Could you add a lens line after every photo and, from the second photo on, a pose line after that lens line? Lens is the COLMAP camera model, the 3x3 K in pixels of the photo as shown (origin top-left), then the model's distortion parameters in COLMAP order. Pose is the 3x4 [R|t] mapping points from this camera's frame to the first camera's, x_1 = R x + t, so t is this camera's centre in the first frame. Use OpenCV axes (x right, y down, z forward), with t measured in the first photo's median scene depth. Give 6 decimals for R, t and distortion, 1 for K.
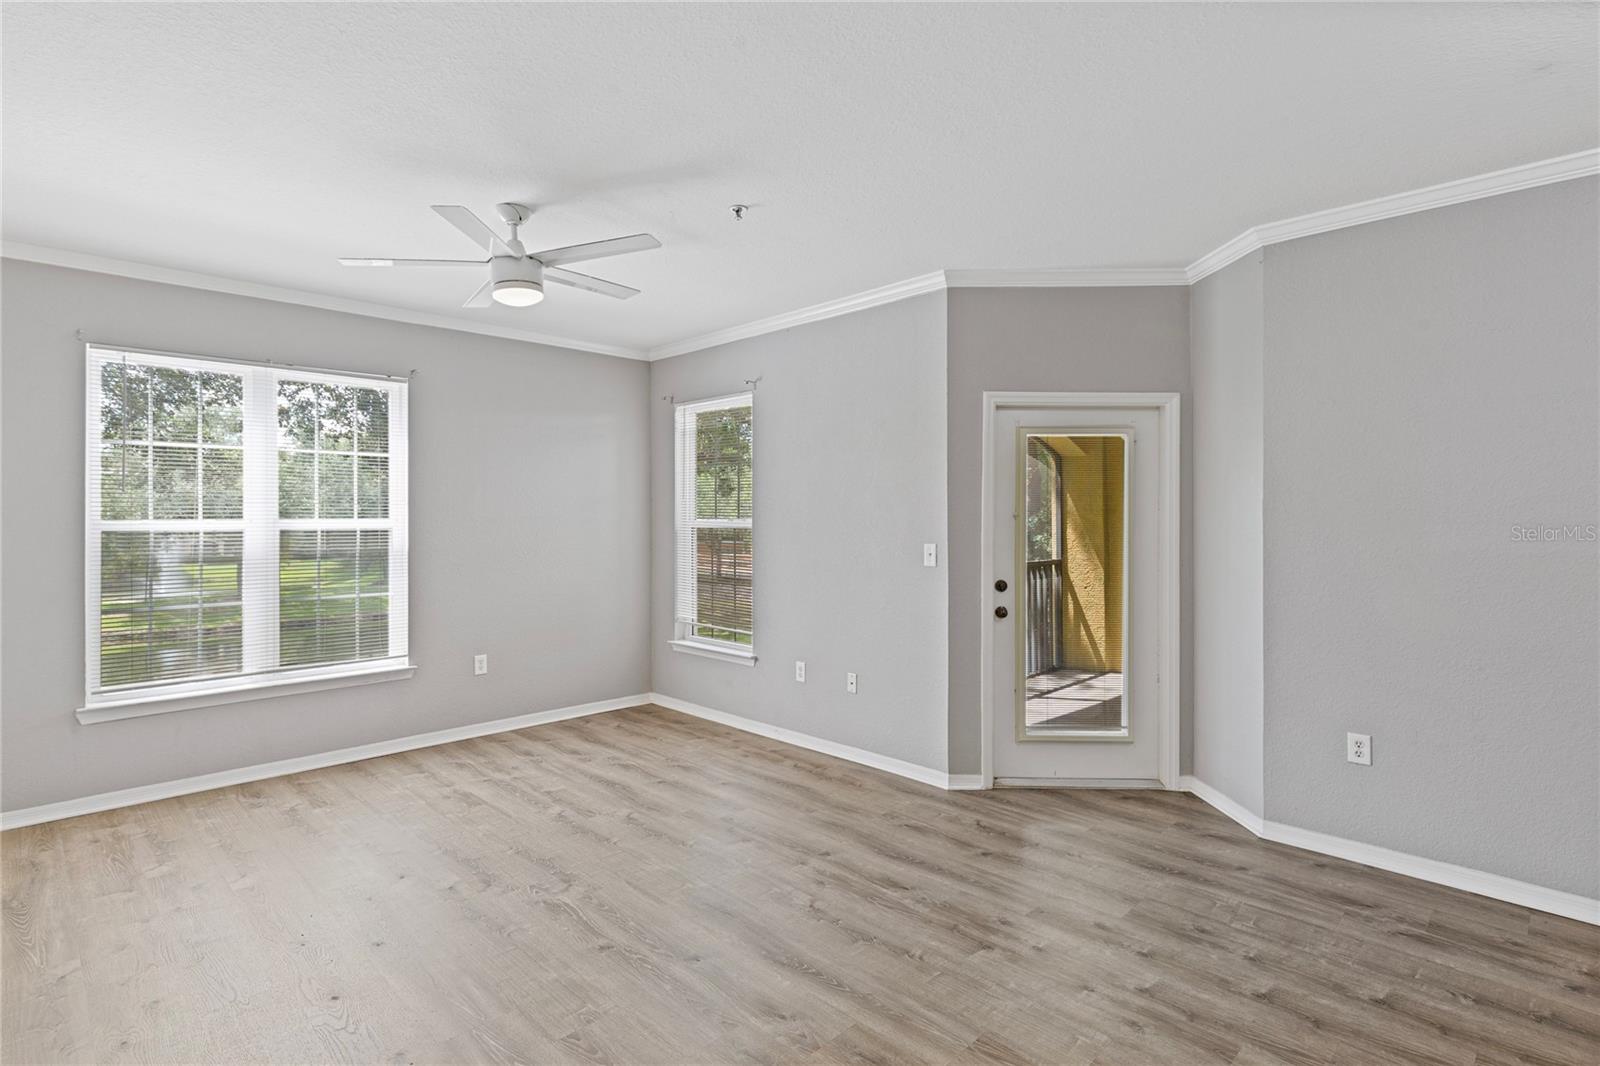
lens RADIAL K [[776.2, 0, 782.9], [0, 776.2, 514.7], [0, 0, 1]] dist [-0.000956, 0.001607]
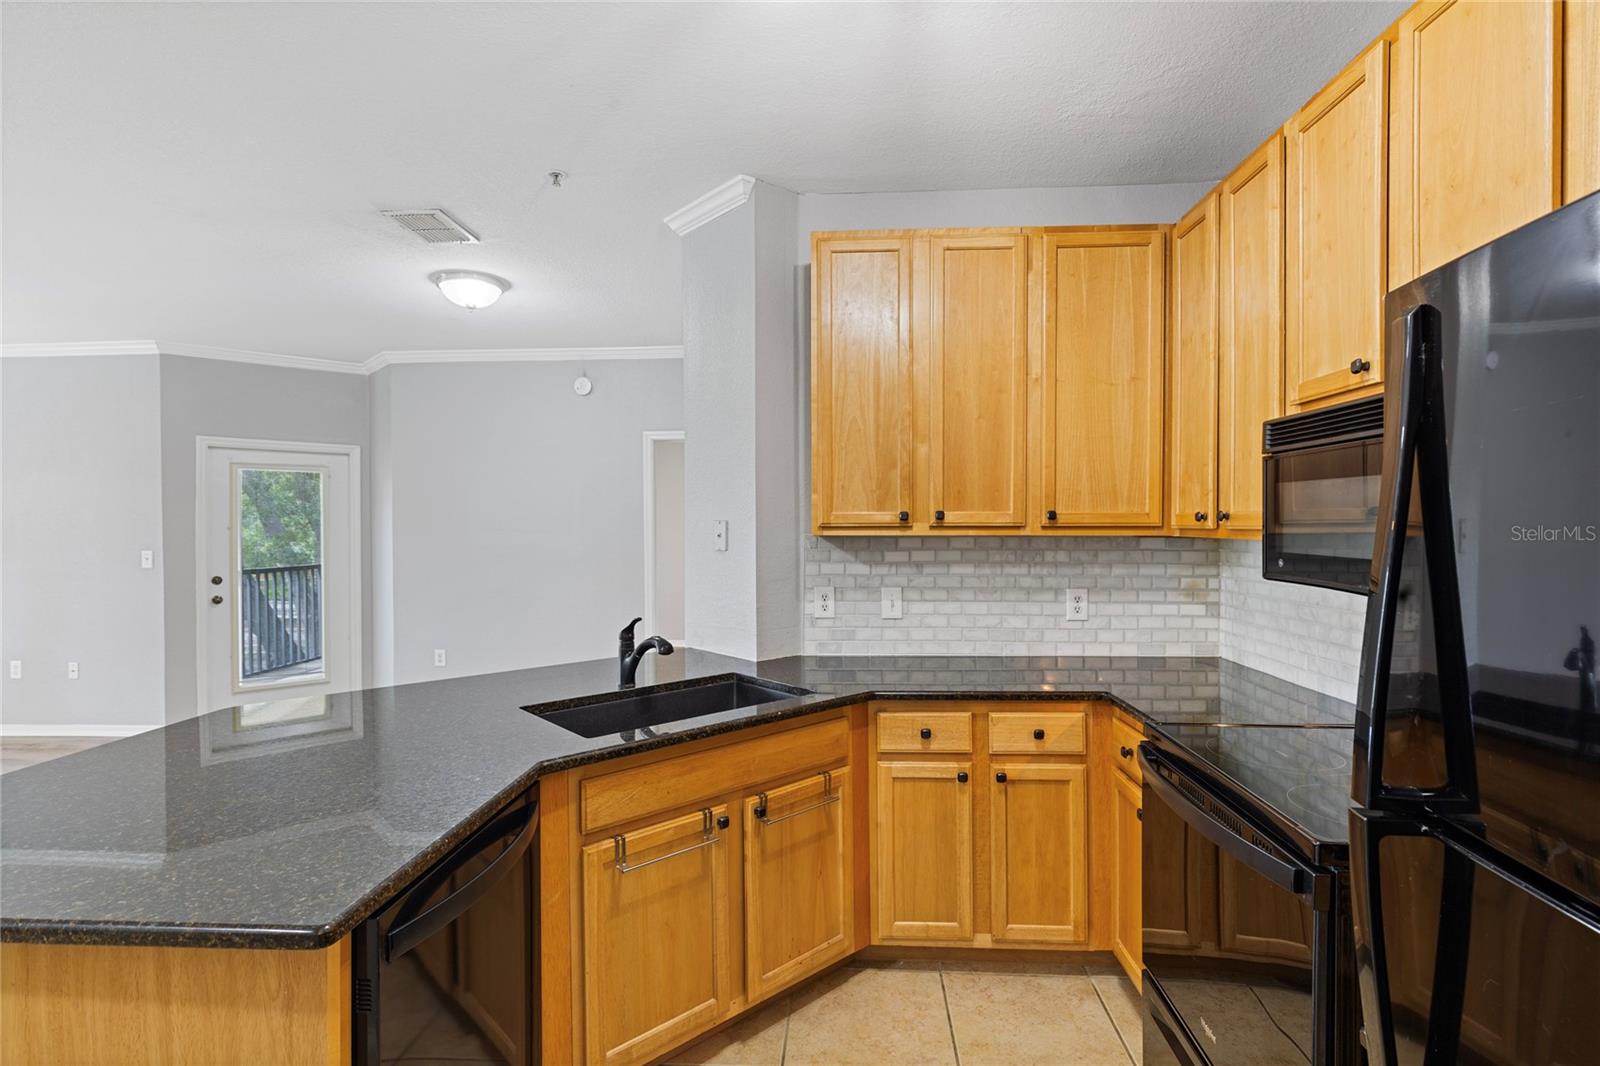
lens RADIAL K [[776.2, 0, 786.9], [0, 776.2, 529.6], [0, 0, 1]] dist [-0.000956, 0.001607]
pose [[0.744100, -0.007874, 0.668021, 0.121150], [0.002133, 0.999953, 0.009411, -0.006673], [-0.668064, -0.005578, 0.744083, -0.663644]]
